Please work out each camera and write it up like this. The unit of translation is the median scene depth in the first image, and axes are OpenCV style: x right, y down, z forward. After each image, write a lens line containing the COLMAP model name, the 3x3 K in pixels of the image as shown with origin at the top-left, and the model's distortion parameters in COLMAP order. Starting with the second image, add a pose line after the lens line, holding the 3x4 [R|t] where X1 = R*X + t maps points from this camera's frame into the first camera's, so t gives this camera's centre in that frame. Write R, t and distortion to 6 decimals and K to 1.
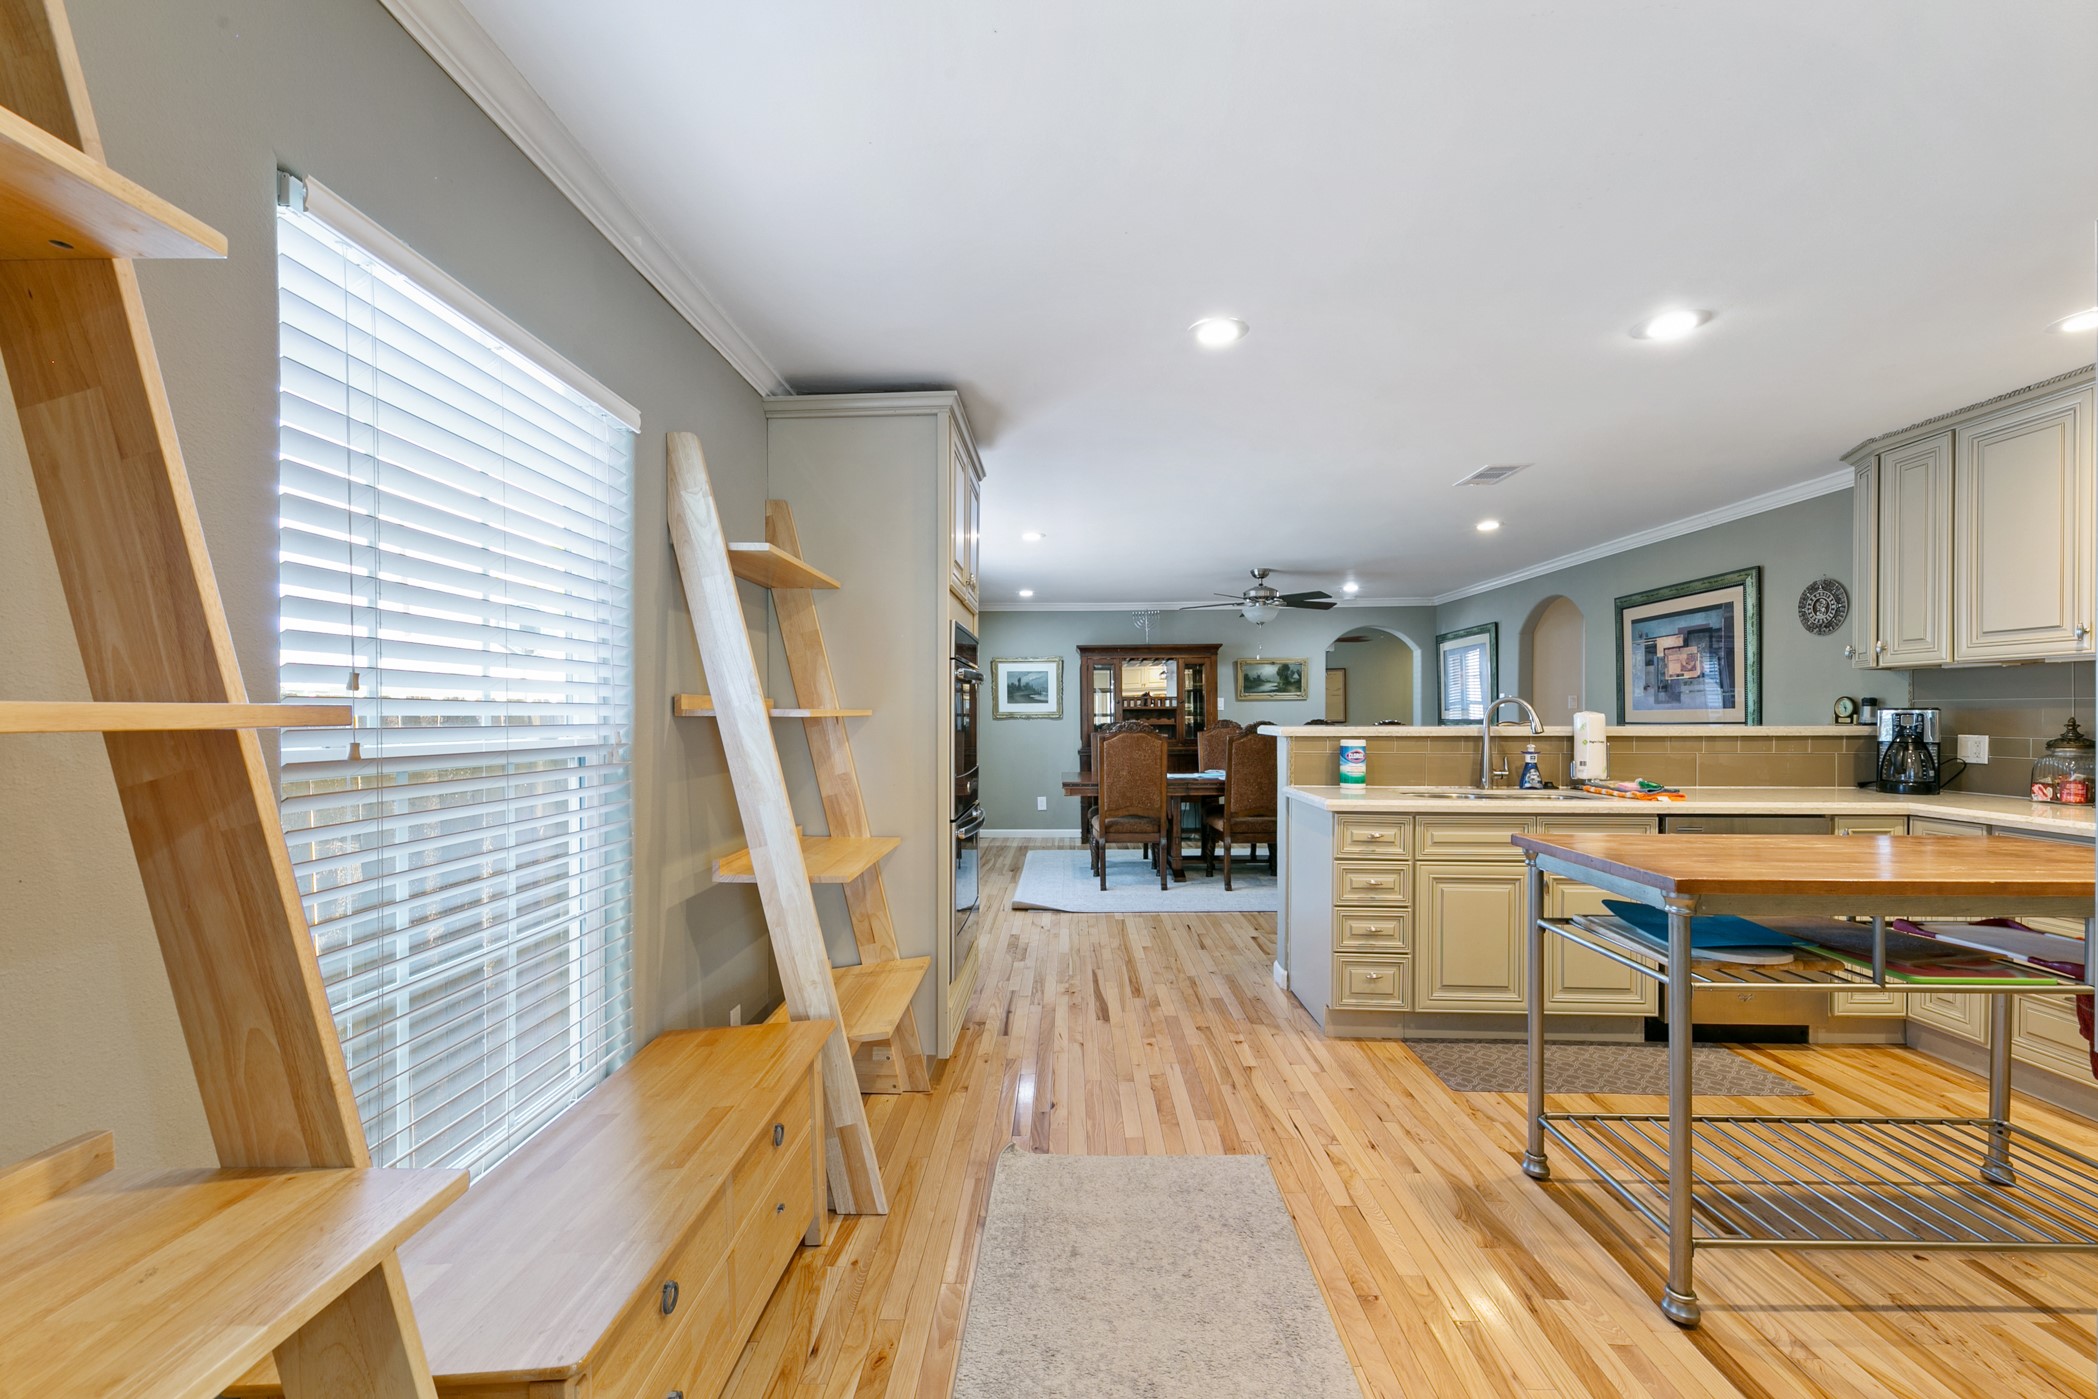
lens RADIAL K [[847.3, 0, 1046.4], [0, 847.3, 710.2], [0, 0, 1]] dist [0.000072, 0.000008]
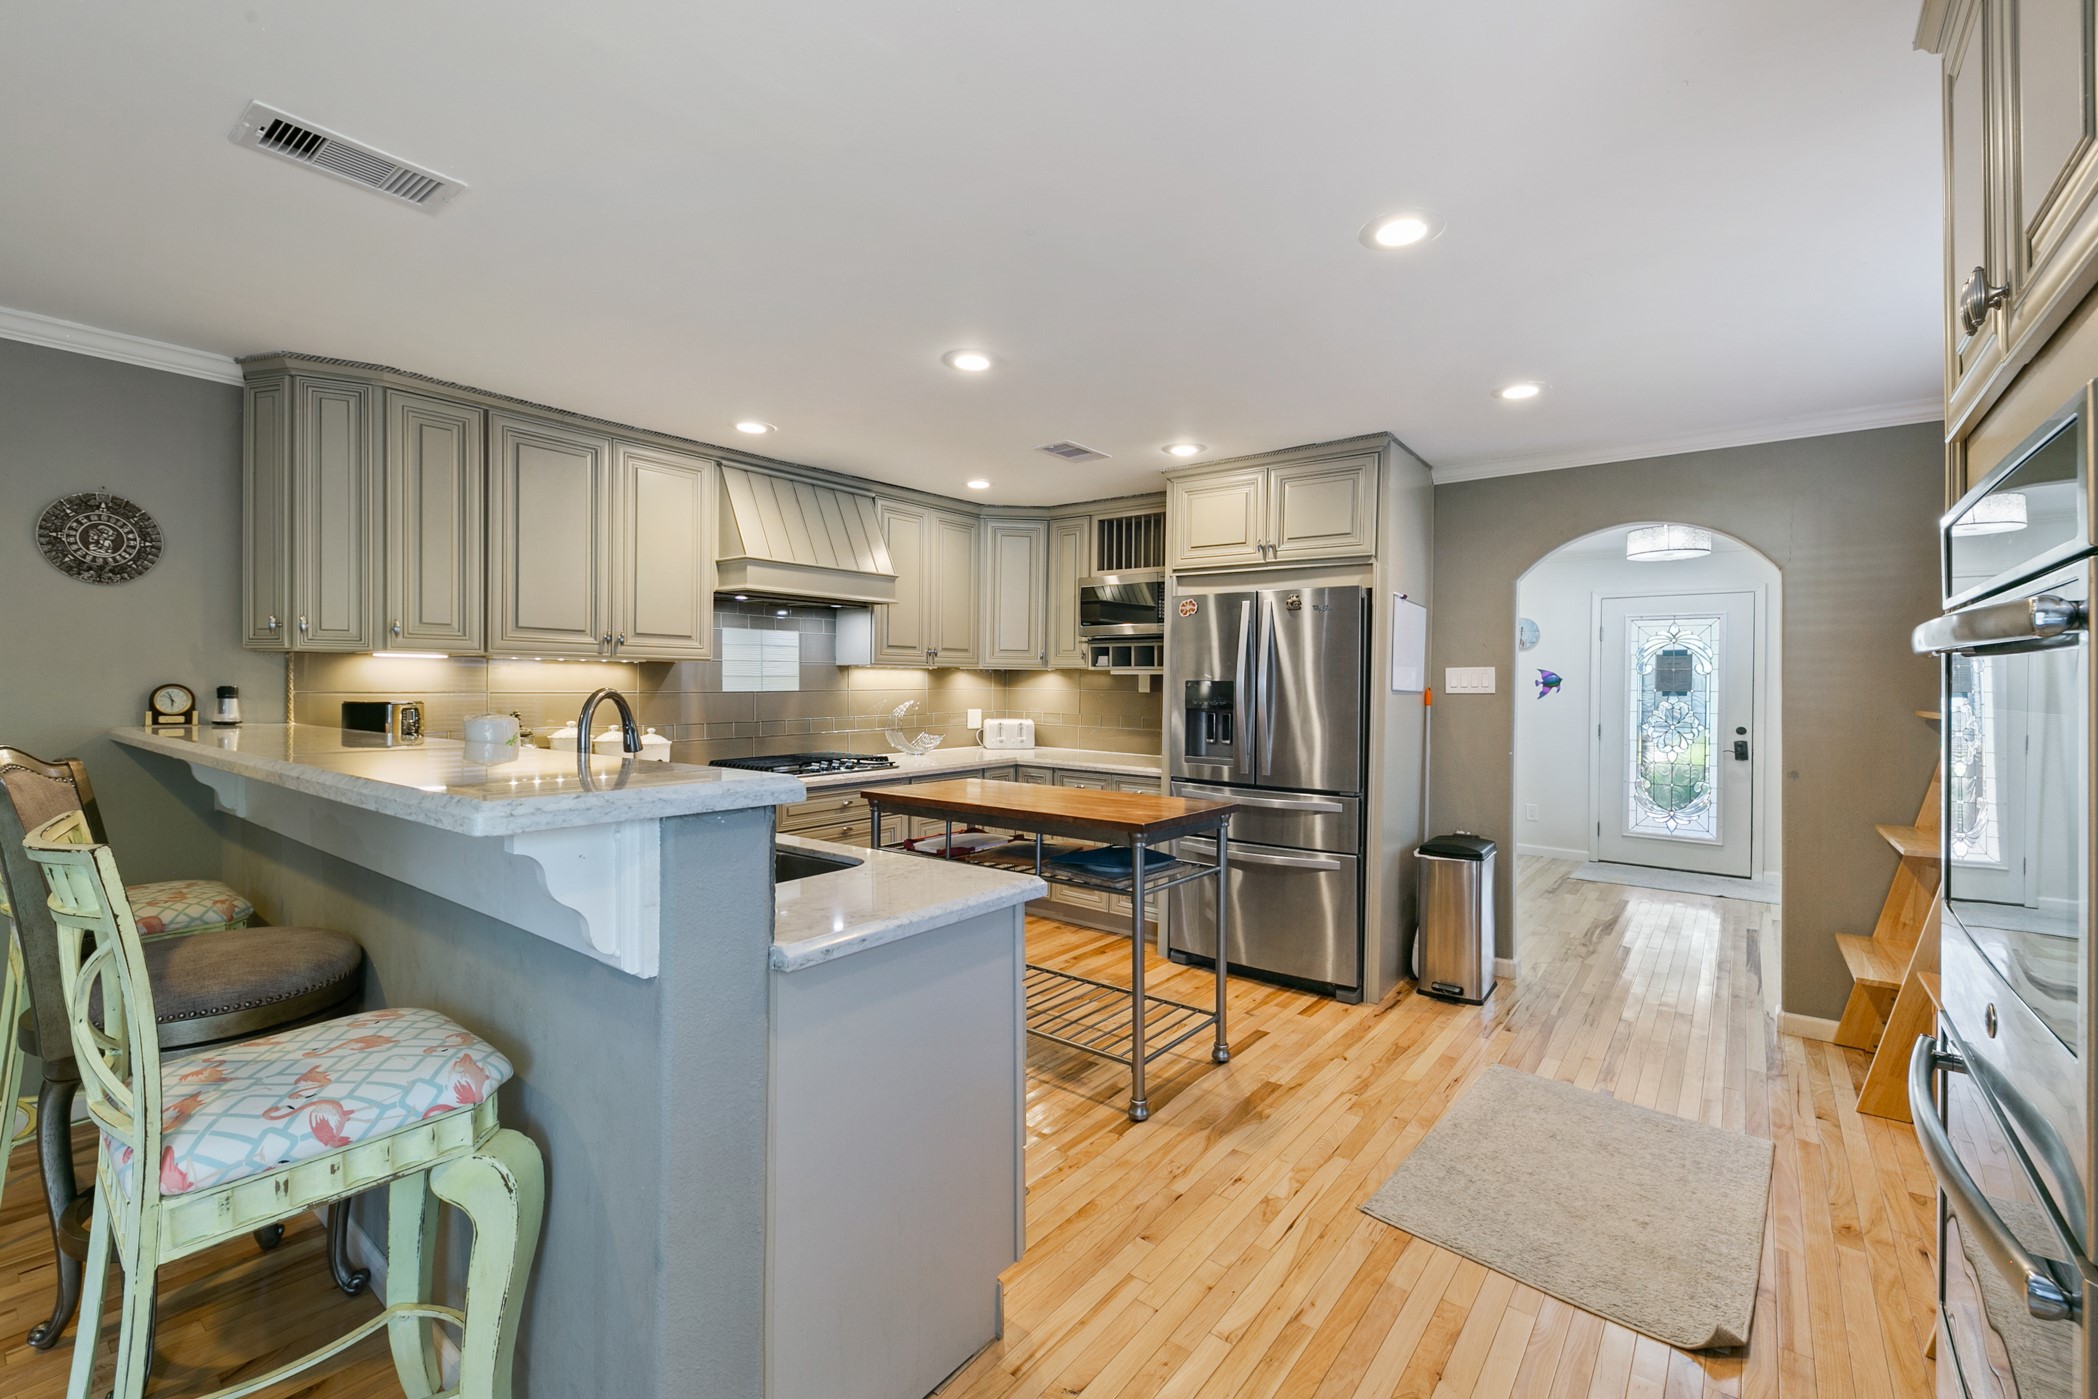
lens RADIAL K [[855.5, 0, 1041.4], [0, 855.5, 689.9], [0, 0, 1]] dist [0.000451, 0.000017]
pose [[-0.789870, -0.005204, 0.613252, -0.016015], [-0.005935, 0.999982, 0.000840, -0.020153], [-0.613245, -0.002976, -0.789887, 1.378629]]
